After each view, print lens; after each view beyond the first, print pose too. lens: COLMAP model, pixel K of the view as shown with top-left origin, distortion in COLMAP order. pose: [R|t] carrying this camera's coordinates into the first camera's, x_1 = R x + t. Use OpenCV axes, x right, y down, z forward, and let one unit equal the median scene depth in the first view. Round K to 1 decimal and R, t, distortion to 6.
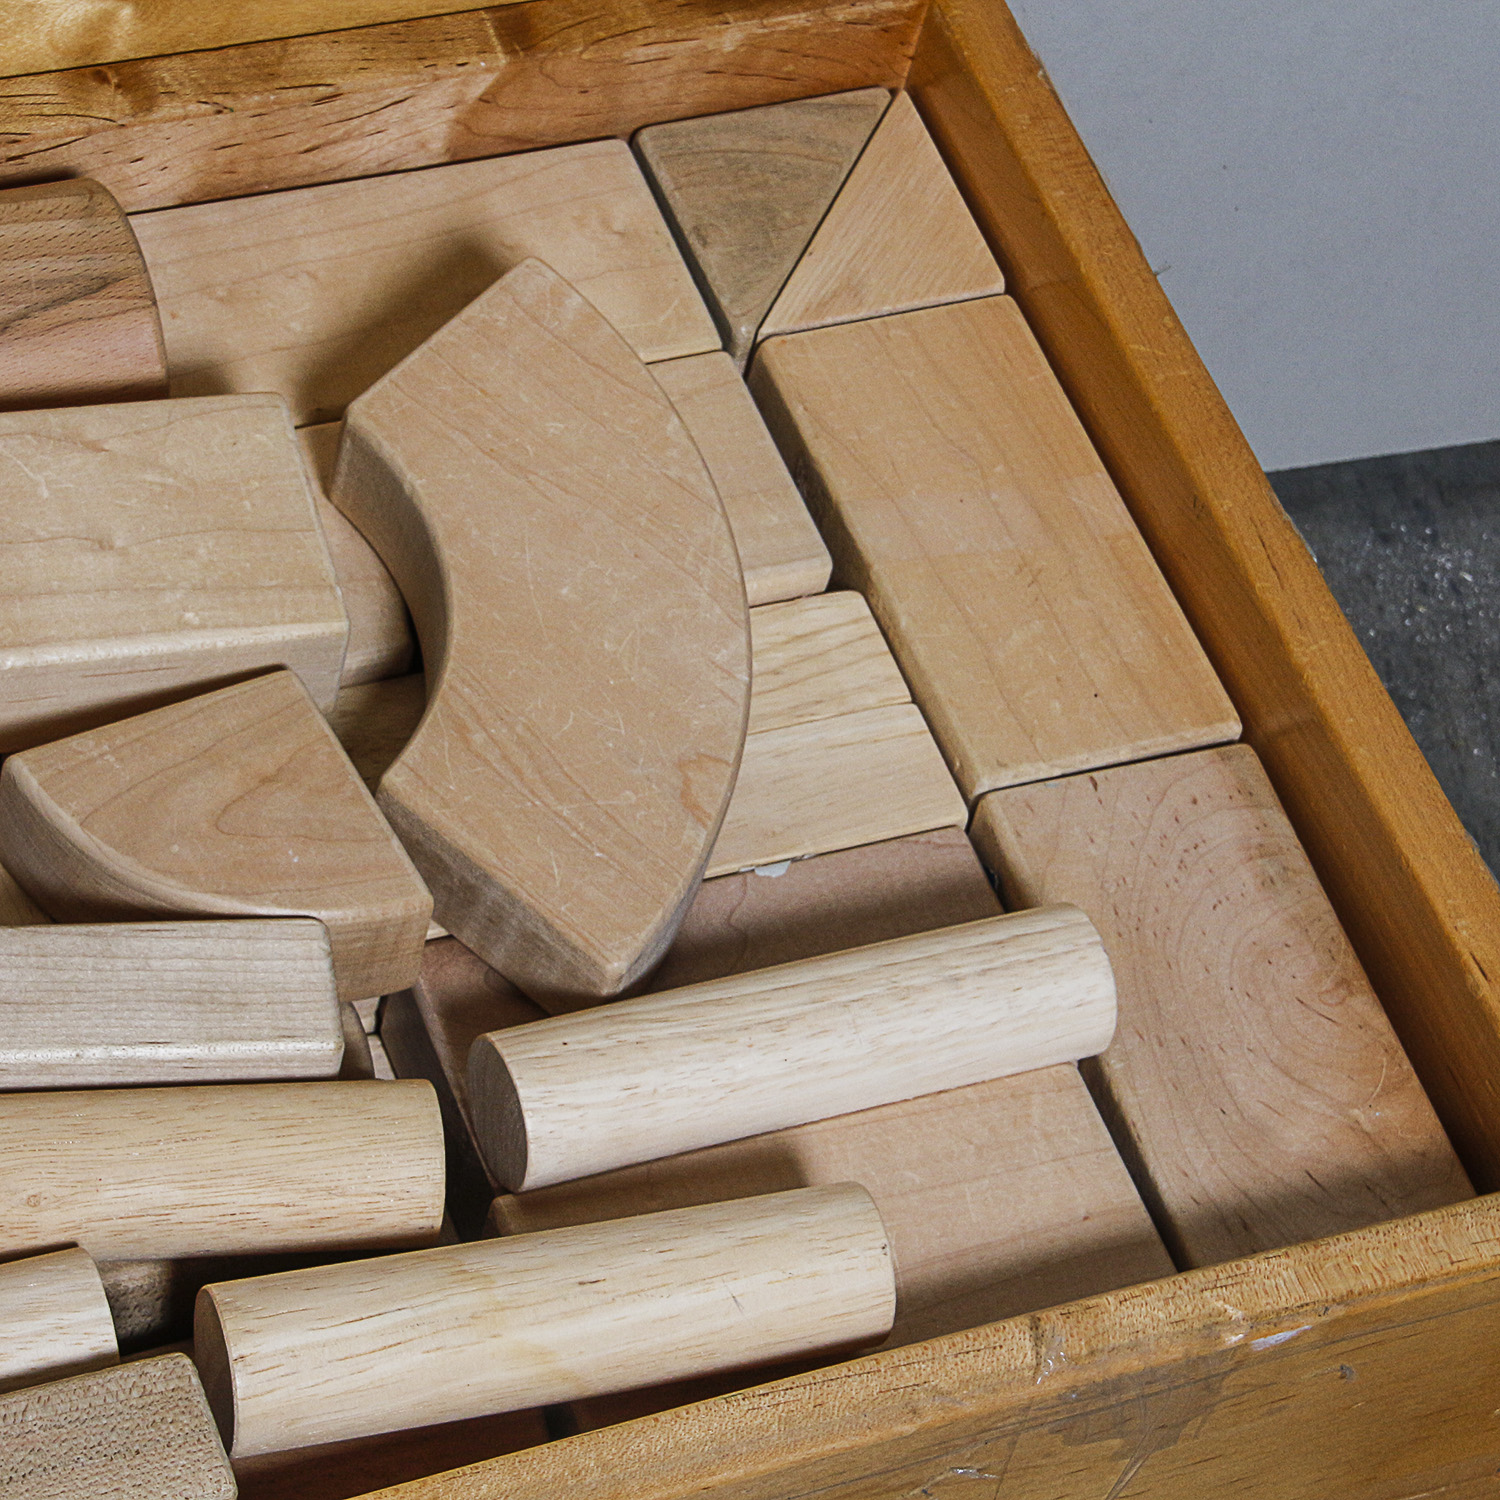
lens RADIAL K [[4821.7, 0, 741.7], [0, 4821.7, 758.5], [0, 0, 1]] dist [0.416308, 0.000000]
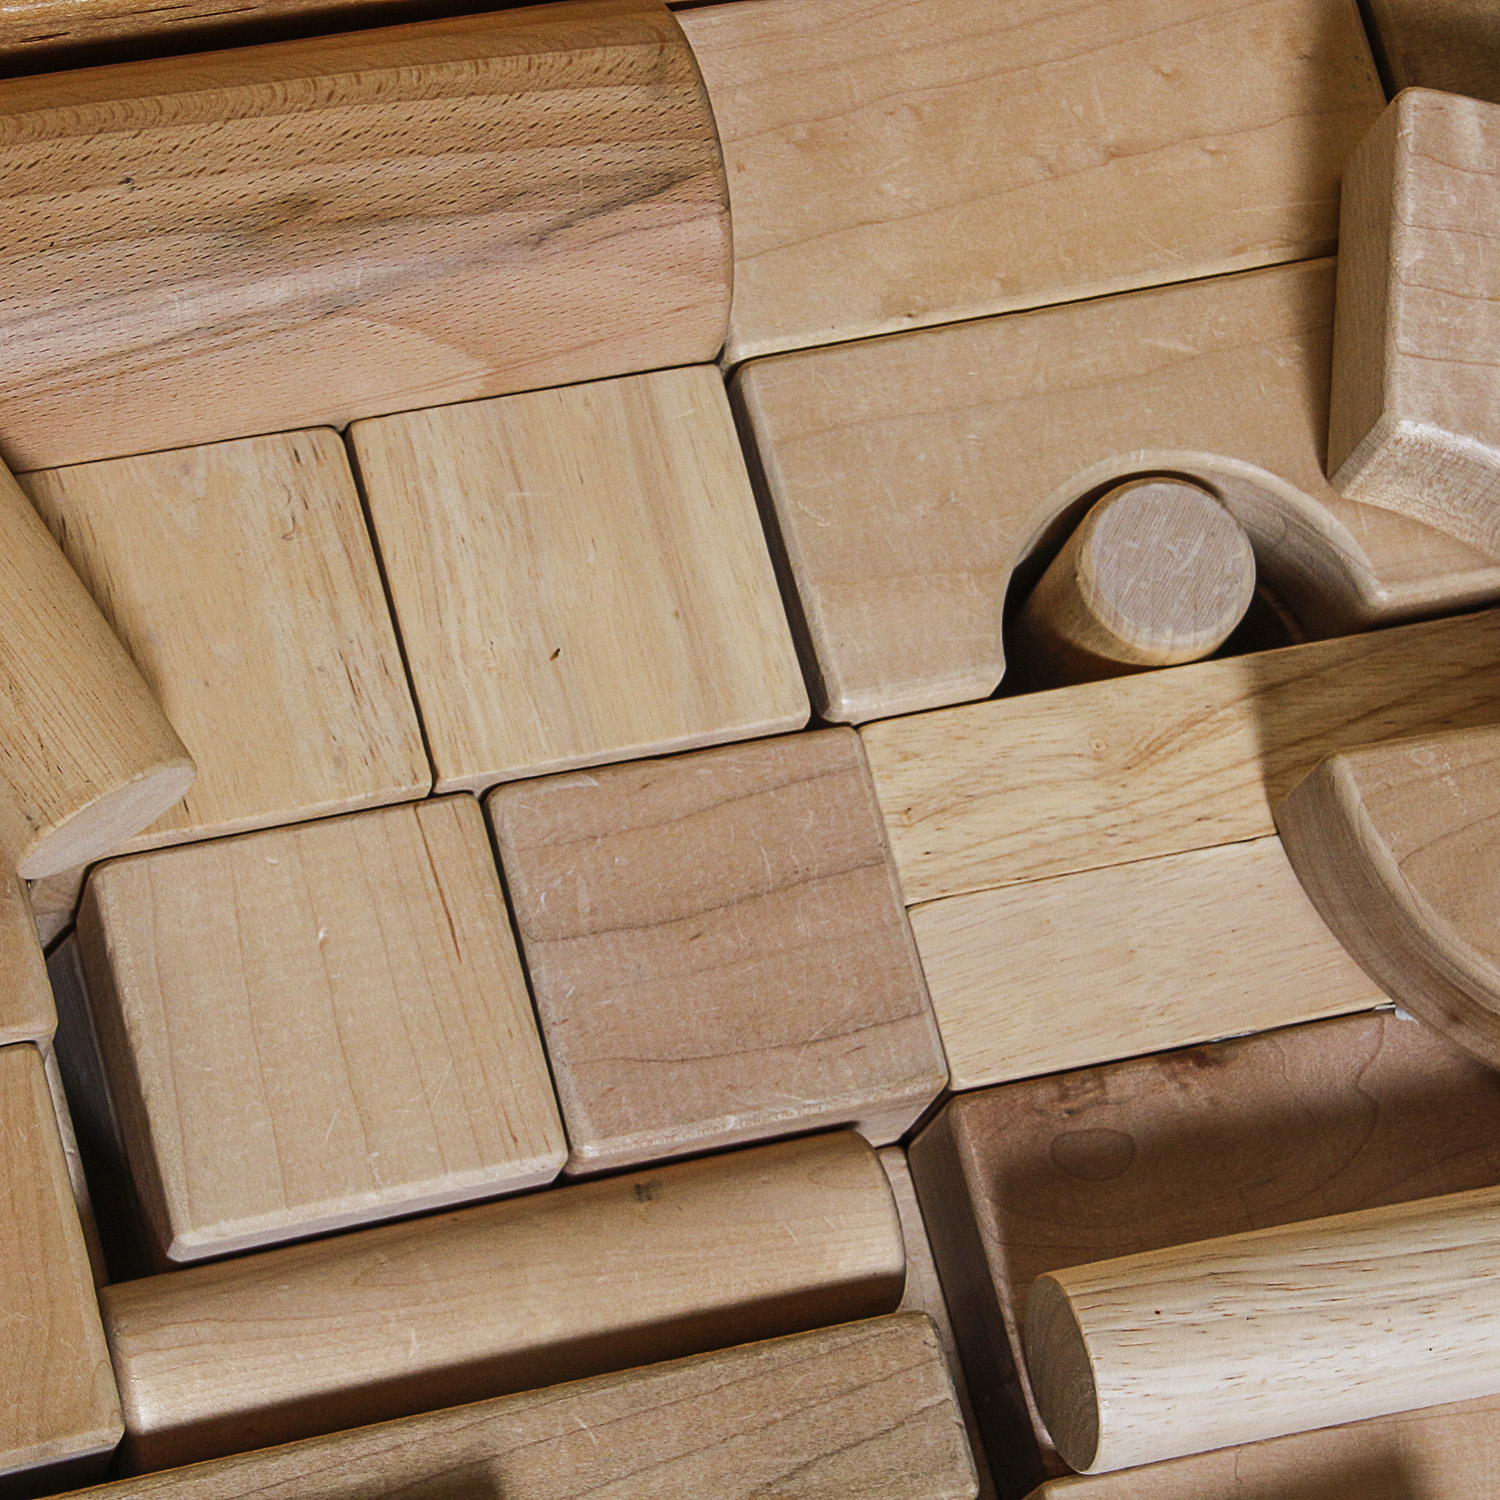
lens RADIAL K [[4821.7, 0, 710.4], [0, 4821.7, 802.5], [0, 0, 1]] dist [0.416308, 0.000000]
pose [[0.992121, 0.121191, -0.031765, -0.088411], [-0.107831, 0.955092, 0.275993, -0.219460], [0.063786, -0.270394, 0.960634, 0.231766]]
